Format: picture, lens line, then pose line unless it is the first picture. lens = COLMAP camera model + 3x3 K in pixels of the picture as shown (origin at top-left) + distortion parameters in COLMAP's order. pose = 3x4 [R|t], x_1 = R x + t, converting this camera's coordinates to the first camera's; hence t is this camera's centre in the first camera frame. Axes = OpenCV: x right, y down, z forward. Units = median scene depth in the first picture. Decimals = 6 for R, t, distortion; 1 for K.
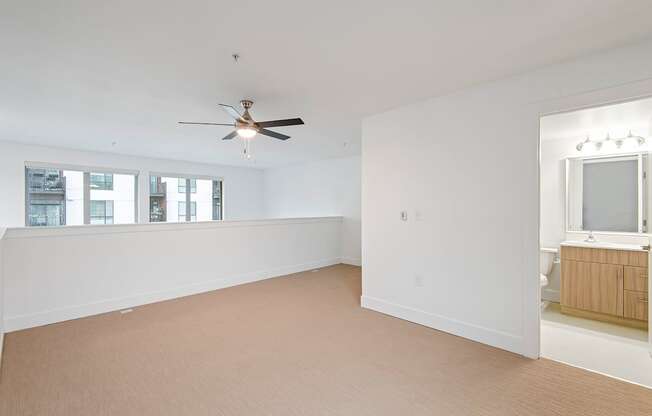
lens RADIAL K [[295.8, 0, 326.0], [0, 295.8, 208.0], [0, 0, 1]] dist [0.001420, 0.000078]
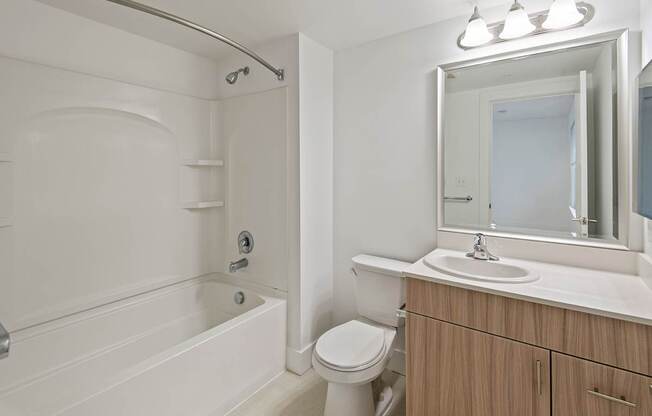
lens RADIAL K [[306.7, 0, 326.0], [0, 306.7, 171.9], [0, 0, 1]] dist [0.000434, -0.000364]
pose [[0.987660, -0.000227, 0.156611, 0.640881], [0.001840, 0.999947, -0.010156, -0.002152], [-0.156600, 0.010319, 0.987608, 0.636736]]
